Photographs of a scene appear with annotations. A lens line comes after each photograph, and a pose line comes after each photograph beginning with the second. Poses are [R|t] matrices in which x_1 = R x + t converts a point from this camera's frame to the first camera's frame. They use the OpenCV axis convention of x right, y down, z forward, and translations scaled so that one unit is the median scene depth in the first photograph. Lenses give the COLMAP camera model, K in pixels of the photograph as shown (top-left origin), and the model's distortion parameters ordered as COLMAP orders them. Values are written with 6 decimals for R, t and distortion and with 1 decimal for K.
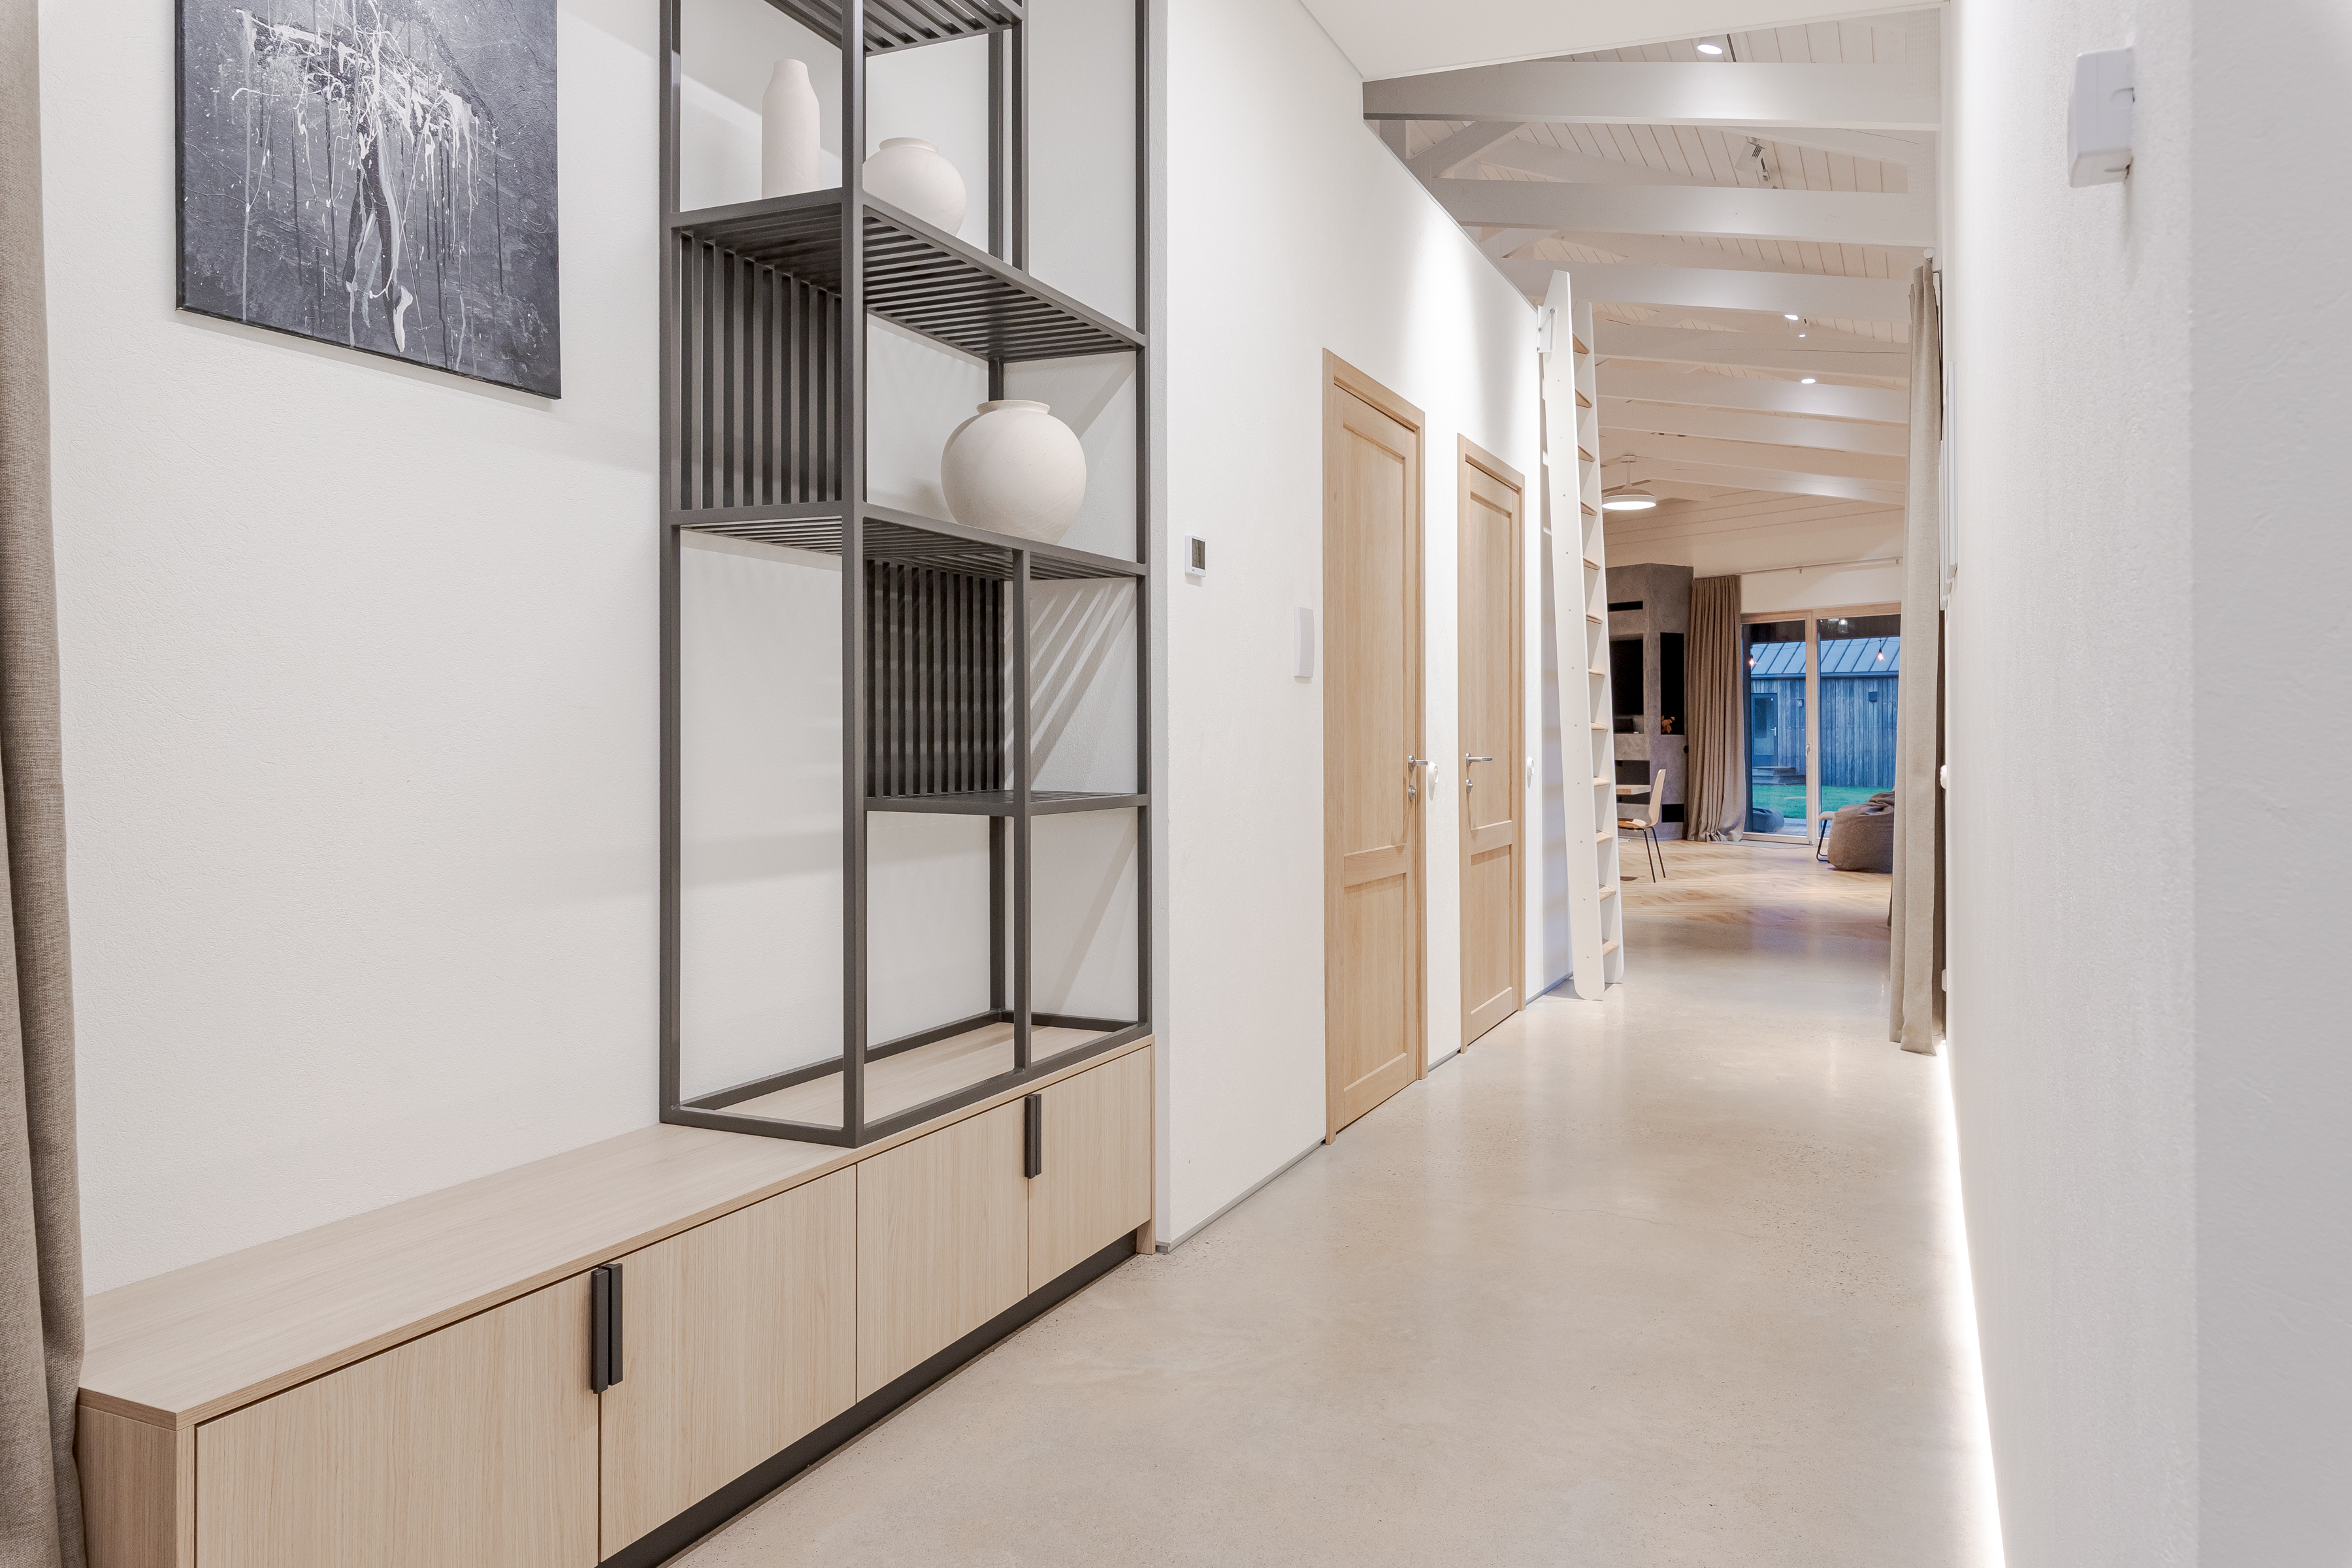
lens RADIAL K [[1599.9, 0, 1196.5], [0, 1599.9, 718.1], [0, 0, 1]] dist [-0.002645, 0.003527]
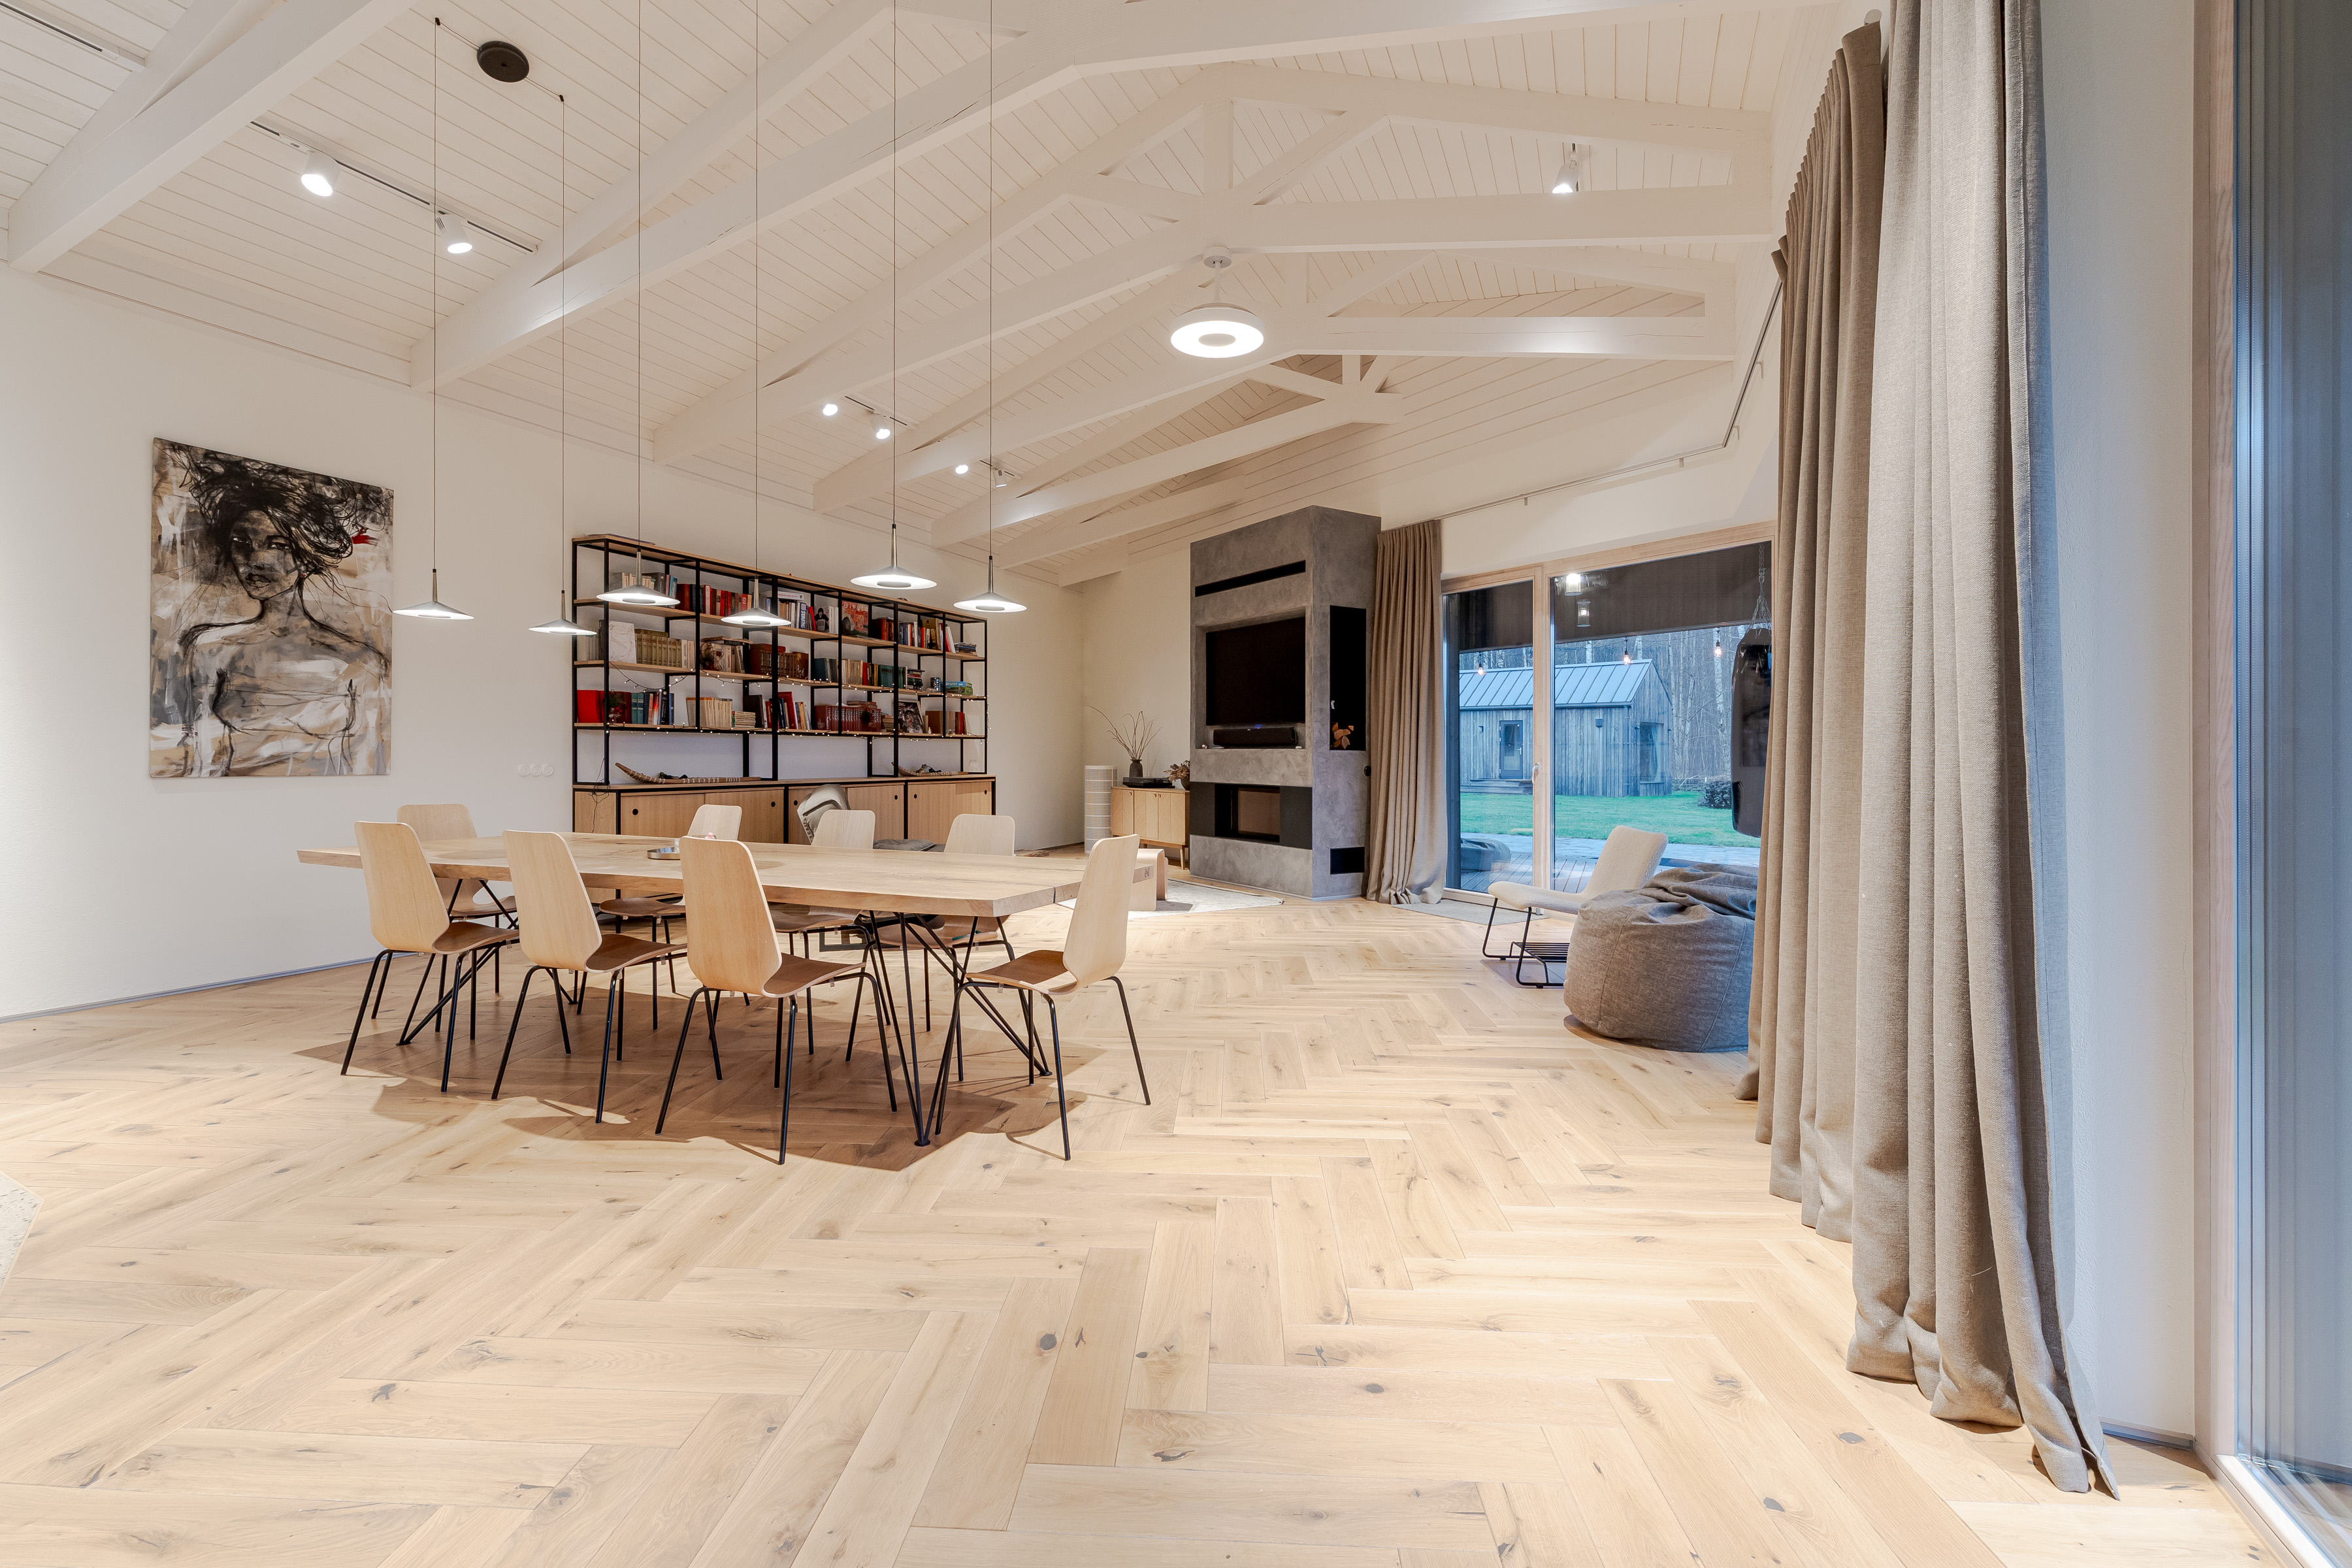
lens RADIAL K [[1008.3, 0, 1179.0], [0, 1008.3, 747.4], [0, 0, 1]] dist [0.000891, -0.000450]
pose [[0.999869, 0.008126, 0.013963, 0.216222], [-0.008224, 0.999942, 0.006950, 0.006527], [-0.013906, -0.007064, 0.999878, 0.552391]]
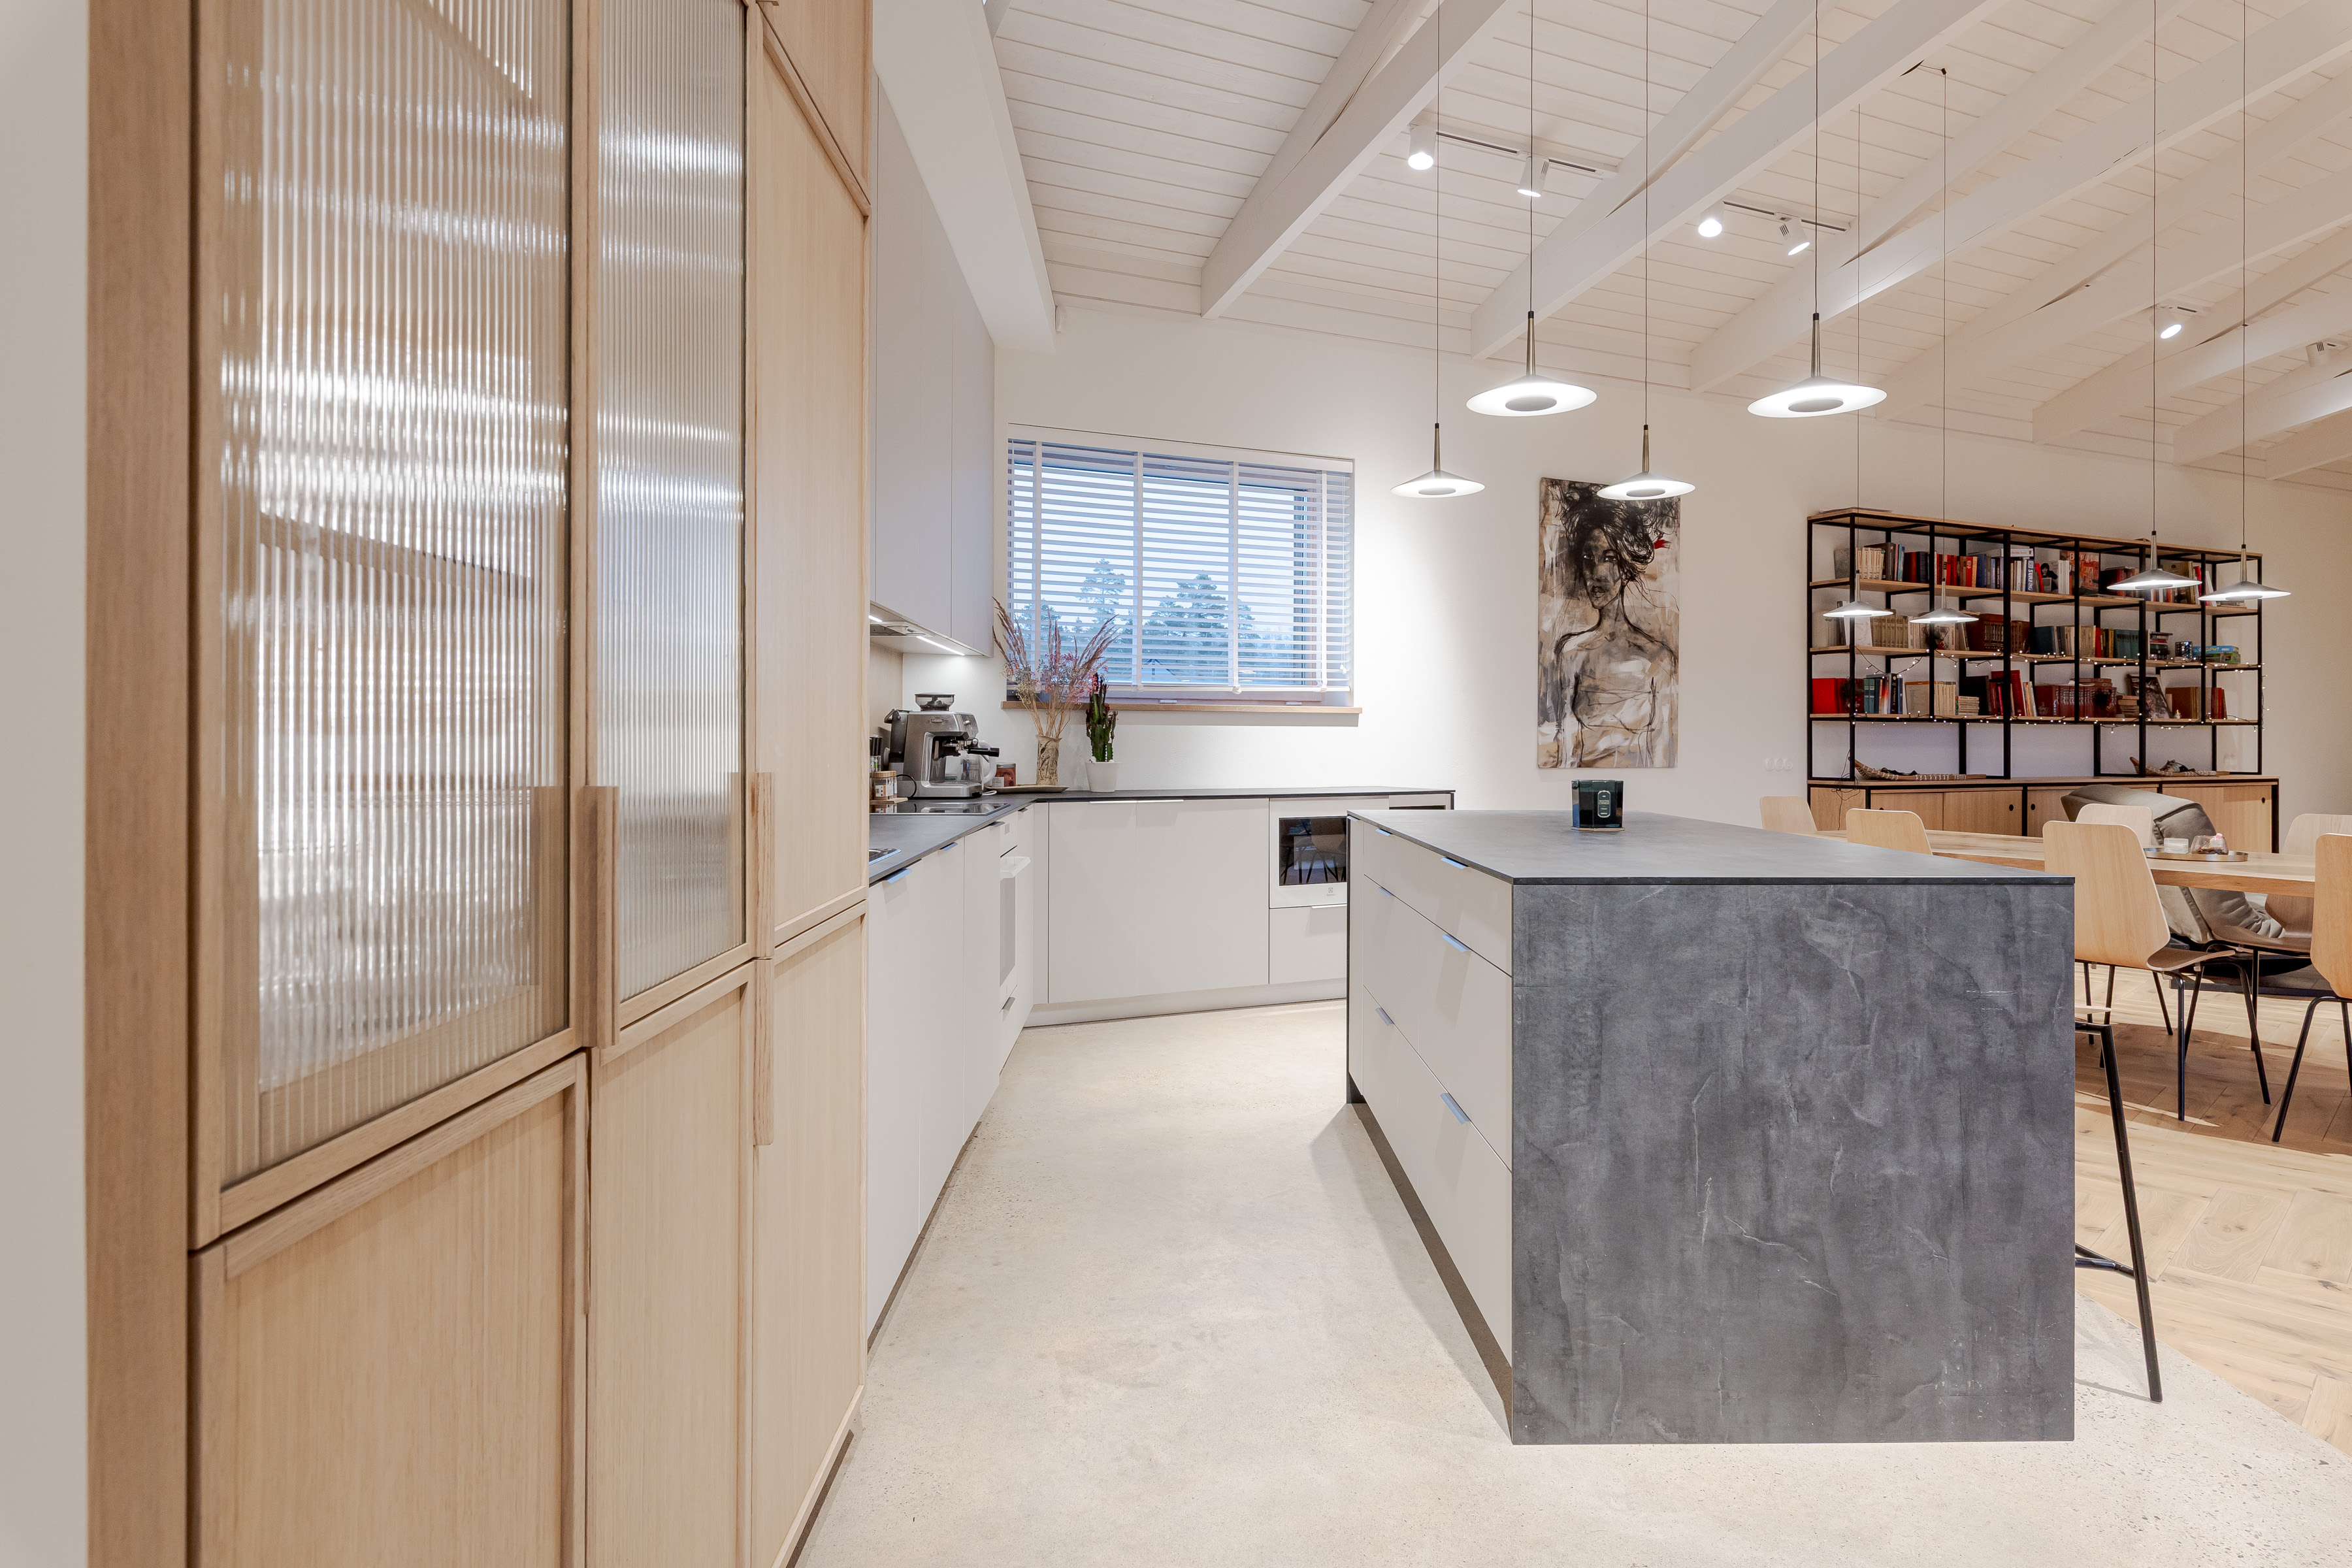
lens RADIAL K [[1330.6, 0, 1208.3], [0, 1330.6, 732.6], [0, 0, 1]] dist [0.006180, -0.002774]
pose [[0.760348, -0.000189, -0.649516, 0.141761], [0.004386, 0.999979, 0.004843, 0.005271], [0.649501, -0.006532, 0.760333, 0.448597]]
